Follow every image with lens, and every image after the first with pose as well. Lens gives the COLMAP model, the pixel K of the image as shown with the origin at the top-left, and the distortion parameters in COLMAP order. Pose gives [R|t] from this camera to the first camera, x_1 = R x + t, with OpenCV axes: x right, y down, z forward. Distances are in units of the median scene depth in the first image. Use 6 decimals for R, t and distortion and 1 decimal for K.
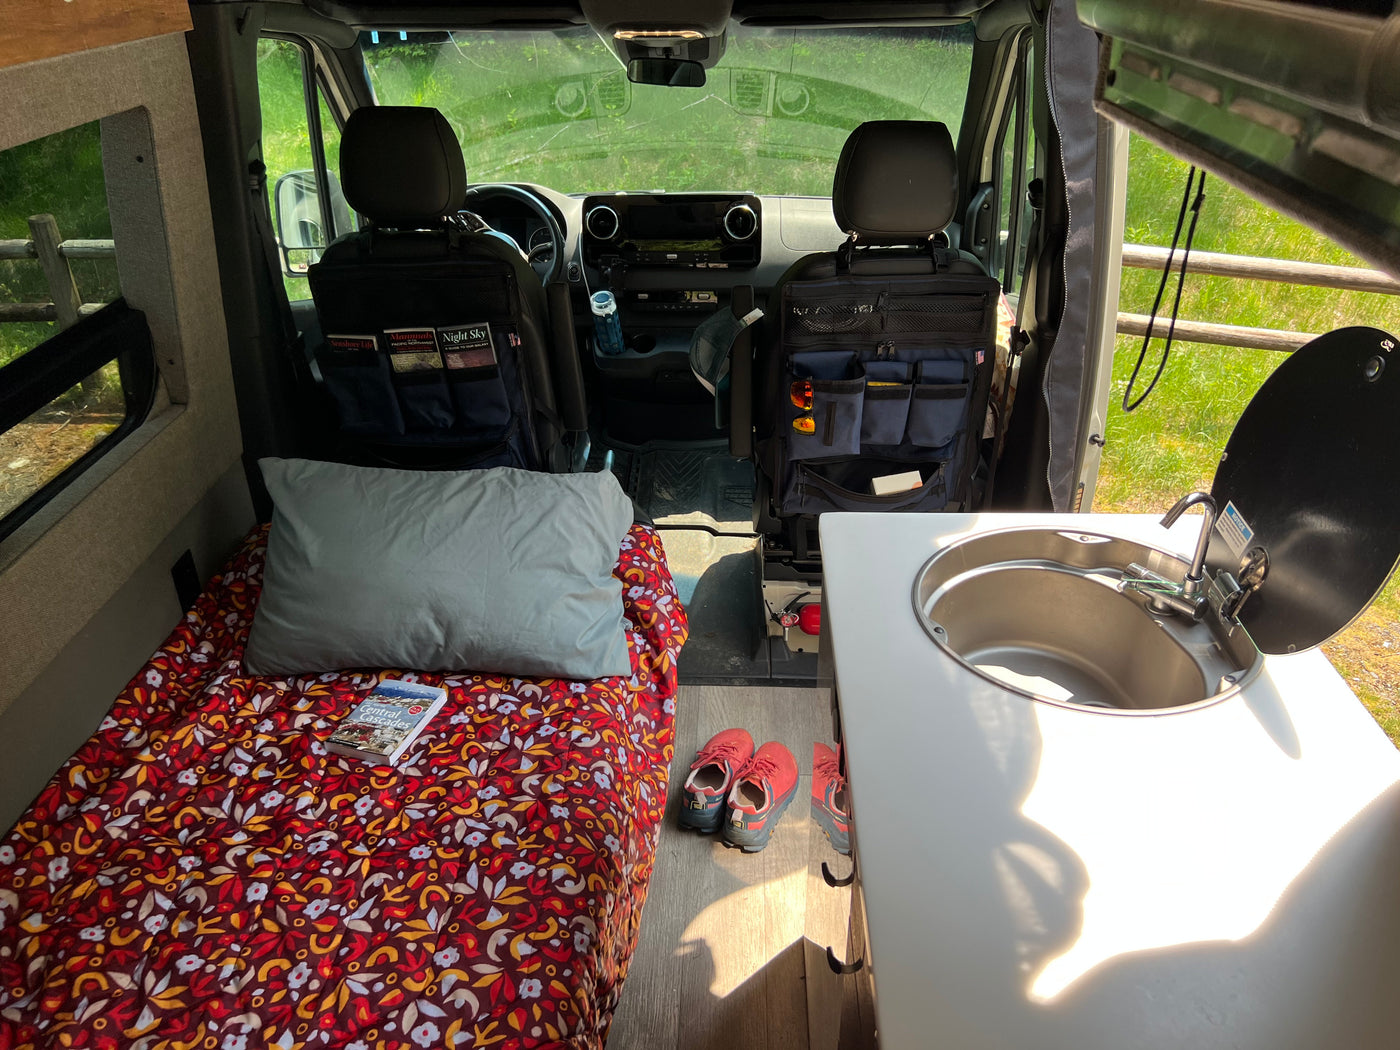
lens RADIAL K [[1049.5, 0, 702.4], [0, 1049.5, 530.9], [0, 0, 1]] dist [0.040963, -0.052501]
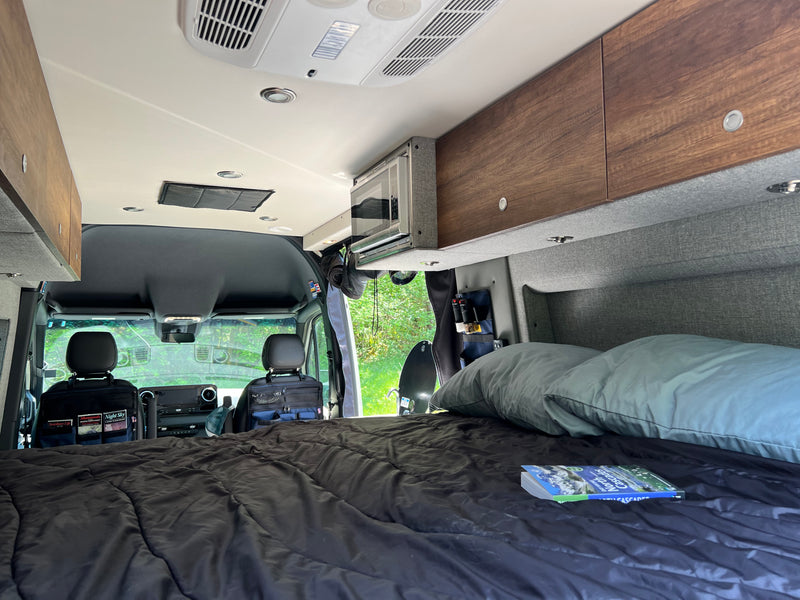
lens RADIAL K [[599.7, 0, 401.4], [0, 599.7, 303.4], [0, 0, 1]] dist [0.040963, -0.052501]
pose [[0.891261, 0.023373, 0.452889, -0.354004], [0.231790, 0.834886, -0.499238, 0.576871], [-0.389779, 0.549927, 0.738683, -0.553446]]
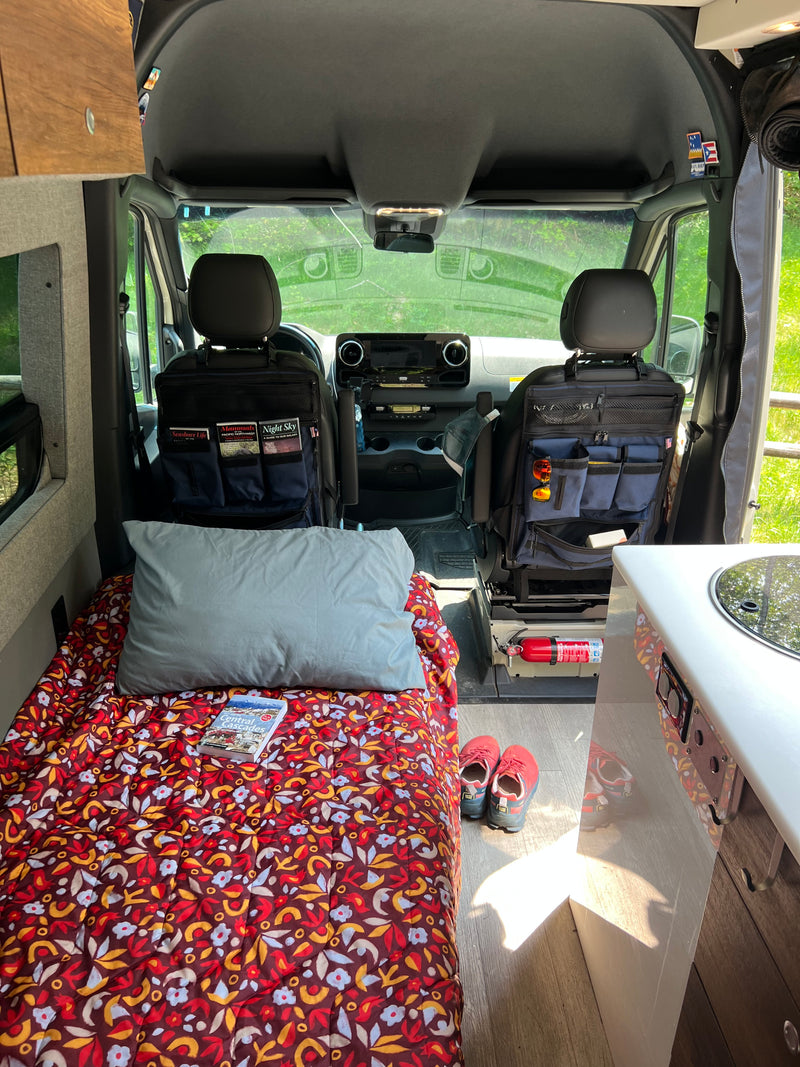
lens RADIAL K [[799.9, 0, 398.8], [0, 799.9, 530.1], [0, 0, 1]] dist [0.040963, -0.052501]
pose [[0.996755, -0.010265, 0.079833, -0.206448], [0.018253, 0.994822, -0.099983, 0.052262], [-0.078393, 0.101116, 0.991781, 0.035381]]
